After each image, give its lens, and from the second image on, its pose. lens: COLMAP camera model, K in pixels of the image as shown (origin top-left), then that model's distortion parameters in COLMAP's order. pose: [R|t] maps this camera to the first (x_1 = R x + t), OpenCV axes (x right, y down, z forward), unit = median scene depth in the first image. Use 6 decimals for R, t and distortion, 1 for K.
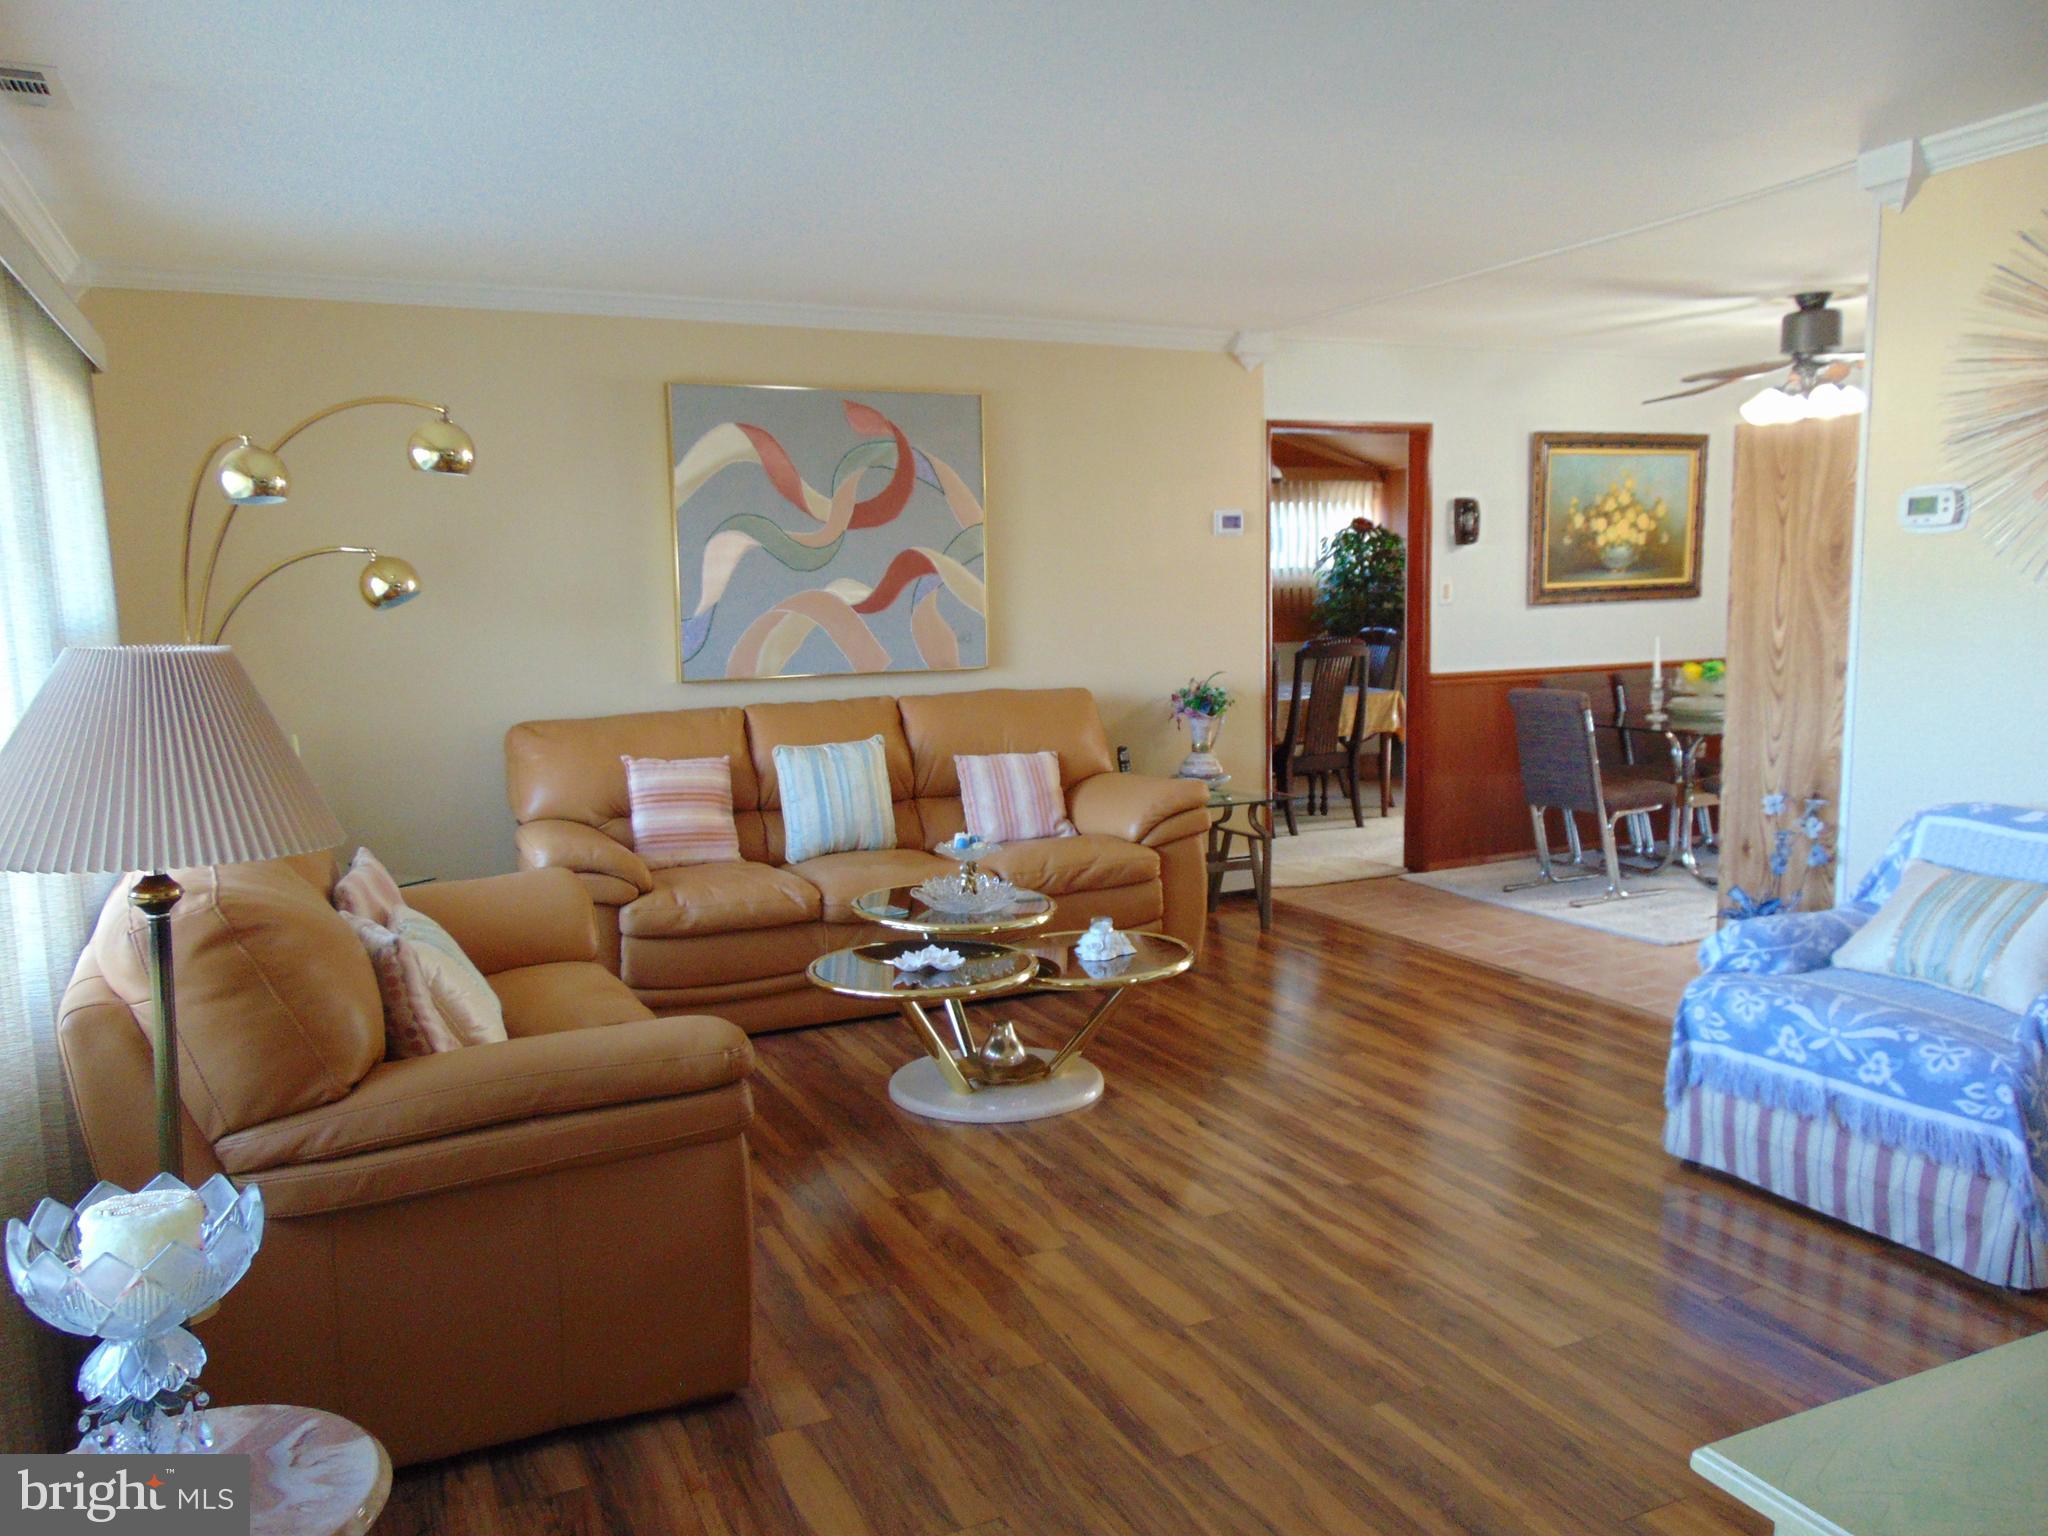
lens RADIAL K [[1537.5, 0, 1013.0], [0, 1537.5, 770.5], [0, 0, 1]] dist [-0.023486, 0.061967]
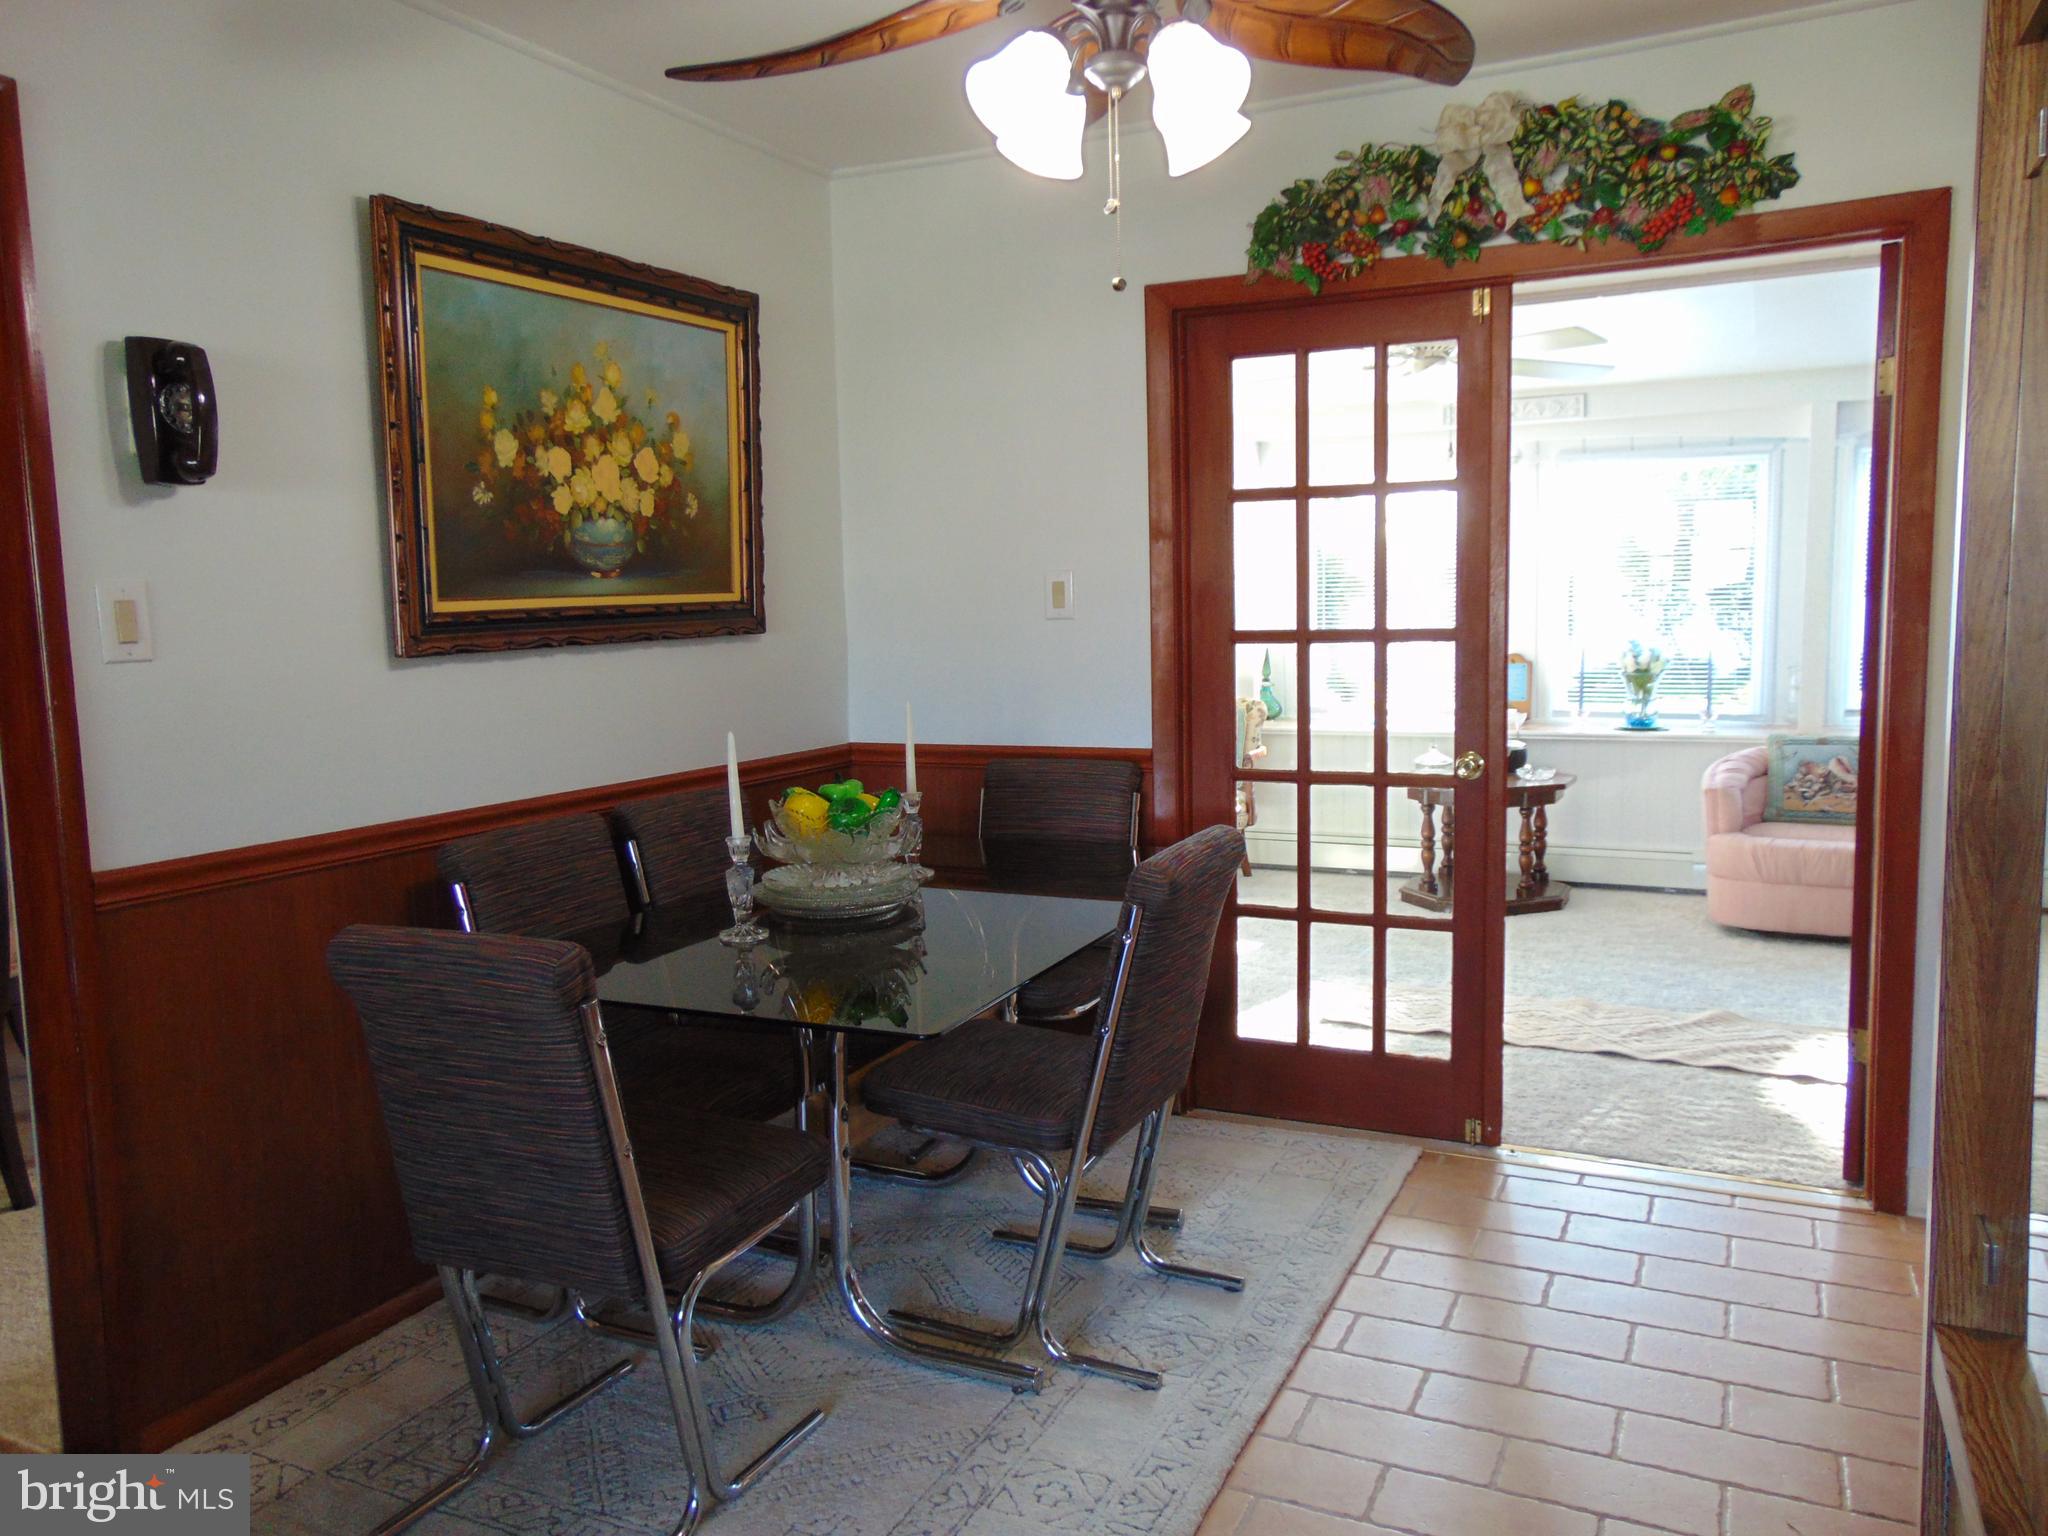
lens RADIAL K [[1537.5, 0, 1011.9], [0, 1537.5, 770.2], [0, 0, 1]] dist [-0.023486, 0.061967]
pose [[0.782638, -0.065869, 0.618982, 0.214190], [0.081195, 0.996692, 0.003400, -0.067564], [-0.617159, 0.047598, 0.785397, 0.596009]]
